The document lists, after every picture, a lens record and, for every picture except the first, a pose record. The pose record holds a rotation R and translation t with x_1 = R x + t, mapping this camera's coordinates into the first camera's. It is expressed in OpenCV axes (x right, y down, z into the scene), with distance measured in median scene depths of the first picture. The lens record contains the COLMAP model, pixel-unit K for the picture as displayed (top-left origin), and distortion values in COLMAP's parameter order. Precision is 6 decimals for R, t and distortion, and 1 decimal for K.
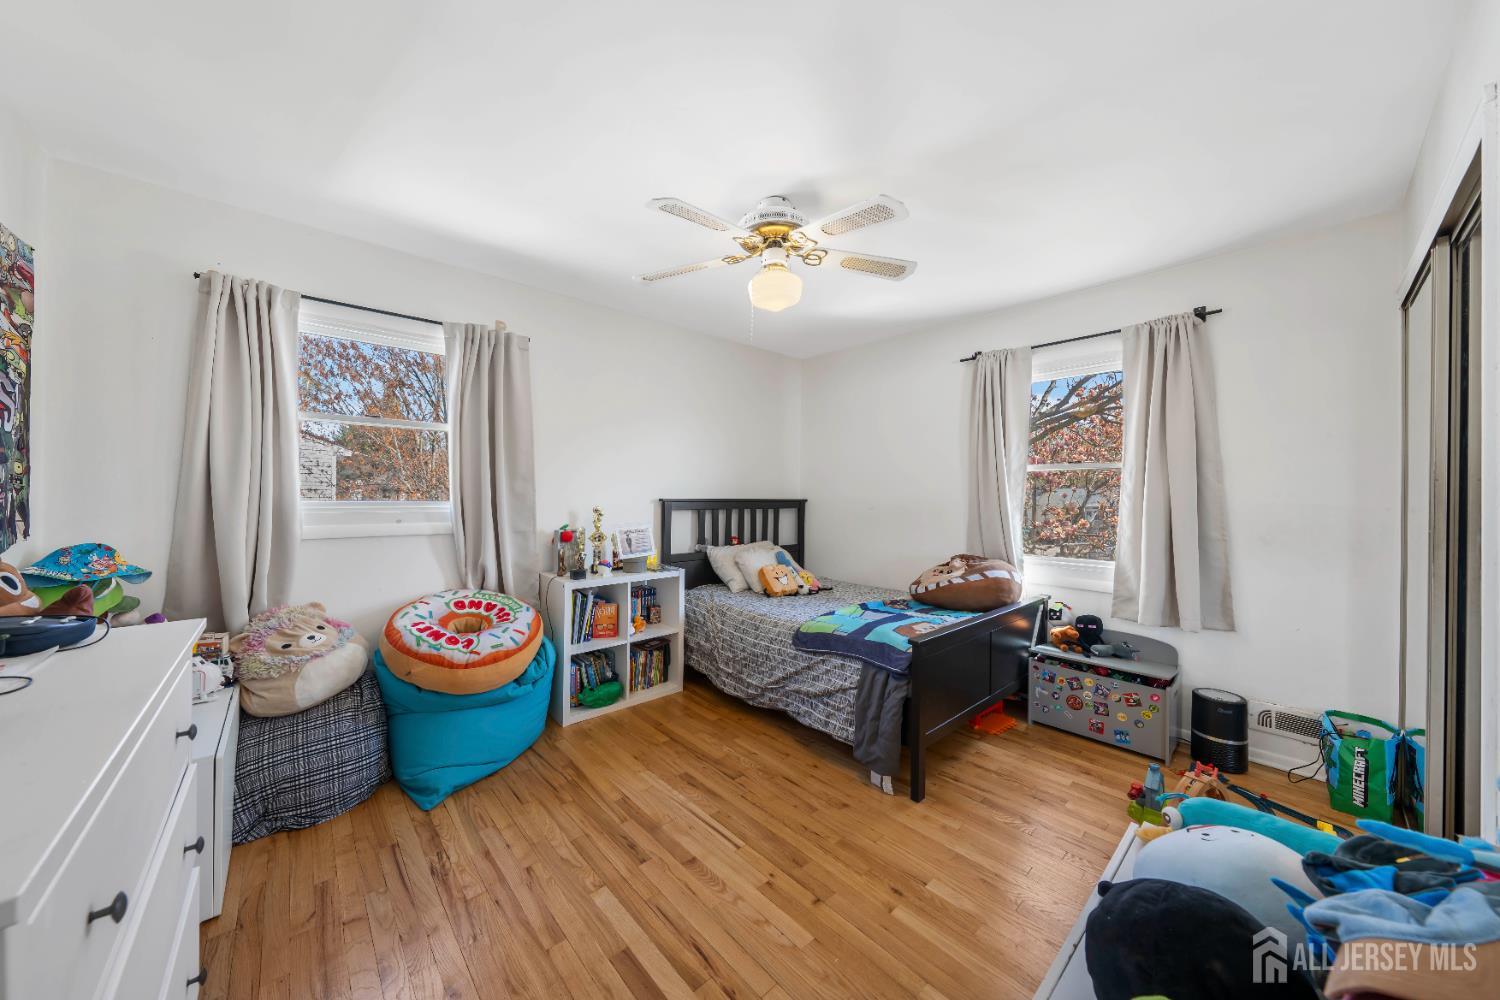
lens RADIAL K [[521.7, 0, 752.1], [0, 521.7, 489.5], [0, 0, 1]] dist [-0.000489, 0.000003]
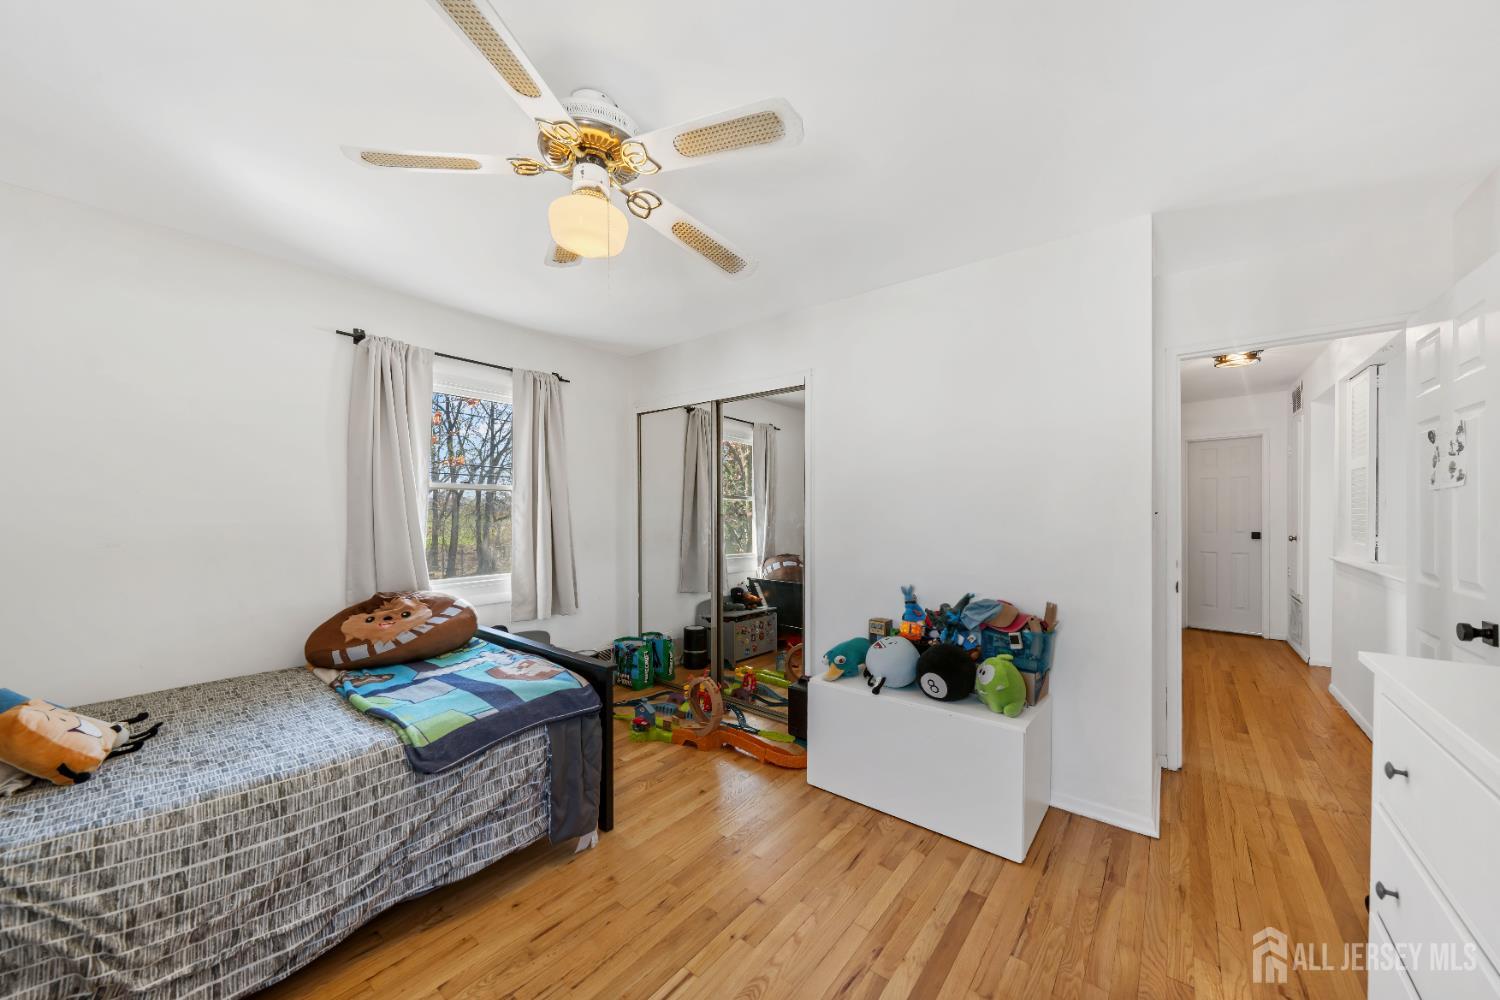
lens RADIAL K [[527.0, 0, 752.0], [0, 527.0, 509.5], [0, 0, 1]] dist [-0.001297, -0.000097]
pose [[-0.144949, -0.005820, 0.989422, -0.572239], [-0.003823, 0.999979, 0.005323, -0.007992], [-0.989432, -0.003011, -0.144969, 0.722171]]
